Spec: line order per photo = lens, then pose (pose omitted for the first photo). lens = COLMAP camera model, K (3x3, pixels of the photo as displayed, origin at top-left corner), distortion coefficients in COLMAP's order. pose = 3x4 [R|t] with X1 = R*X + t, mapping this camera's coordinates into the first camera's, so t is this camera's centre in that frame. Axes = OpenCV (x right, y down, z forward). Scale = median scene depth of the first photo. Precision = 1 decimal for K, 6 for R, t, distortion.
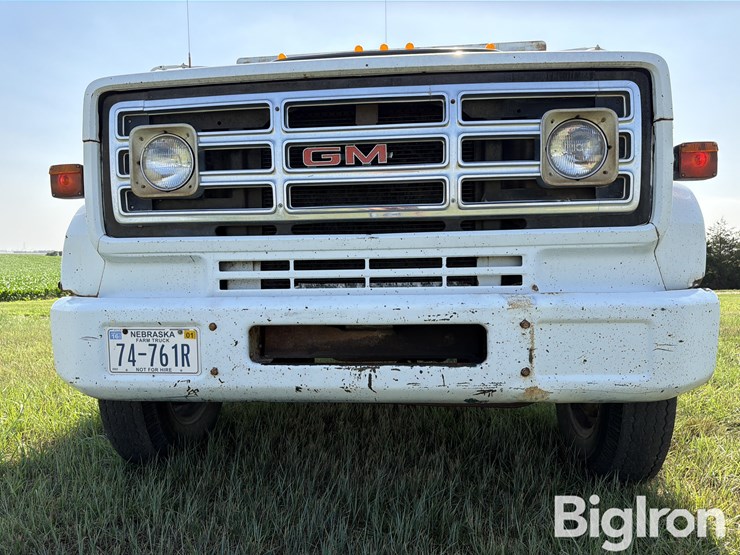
lens RADIAL K [[518.6, 0, 367.2], [0, 518.6, 277.2], [0, 0, 1]] dist [0.052003, -0.055256]
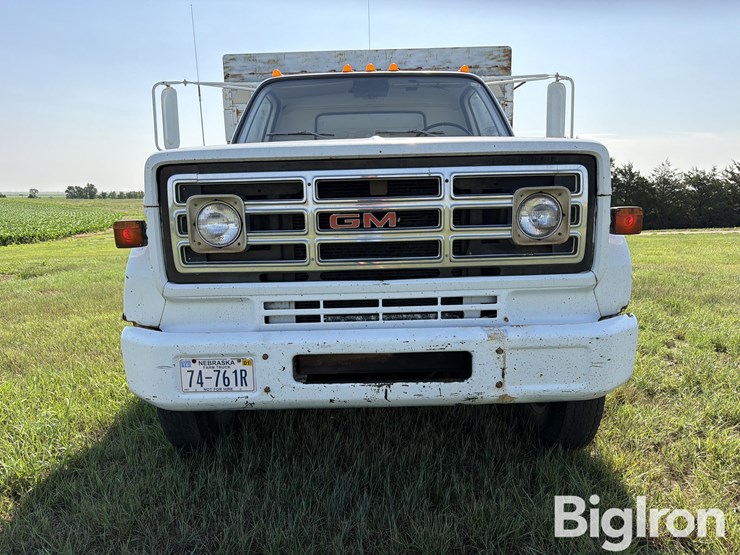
lens RADIAL K [[516.7, 0, 367.2], [0, 516.7, 278.4], [0, 0, 1]] dist [0.121859, -0.180025]
pose [[0.996413, -0.020248, 0.082160, -0.142037], [0.010395, 0.992885, 0.118627, -0.247148], [-0.083977, -0.117347, 0.989534, -0.283528]]
